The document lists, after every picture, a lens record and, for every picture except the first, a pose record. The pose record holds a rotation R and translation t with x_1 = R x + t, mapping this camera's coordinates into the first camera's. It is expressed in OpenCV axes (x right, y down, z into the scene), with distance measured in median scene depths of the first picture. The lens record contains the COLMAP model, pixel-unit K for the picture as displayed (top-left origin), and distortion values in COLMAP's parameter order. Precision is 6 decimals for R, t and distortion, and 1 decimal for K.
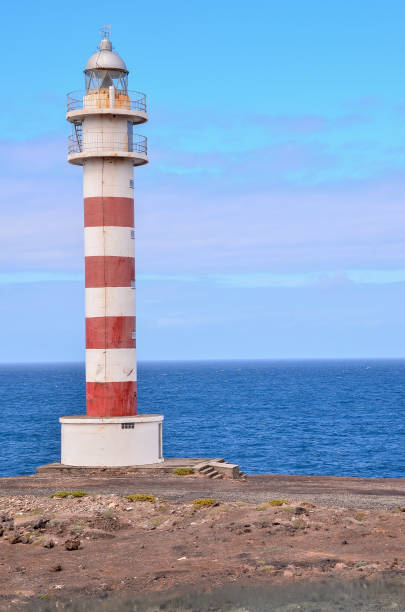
lens RADIAL K [[1652.8, 0, 203.7], [0, 1652.8, 308.6], [0, 0, 1]] dist [0.957618, 2.439231]
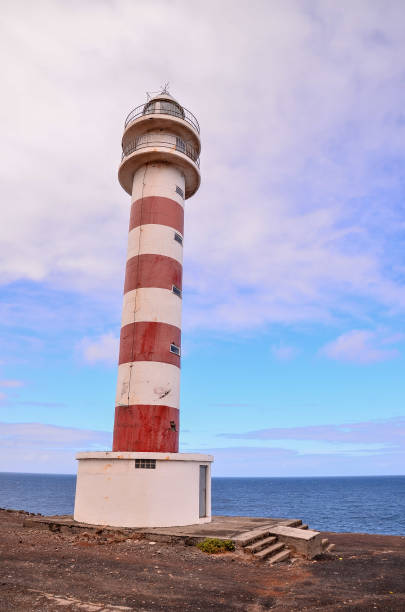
lens RADIAL K [[434.2, 0, 206.6], [0, 434.2, 307.0], [0, 0, 1]] dist [-0.126465, 0.077447]
pose [[0.970225, -0.073787, -0.230694, 0.022098], [-0.011216, 0.937757, -0.347111, 0.069422], [0.241947, 0.339363, 0.909007, 0.817914]]
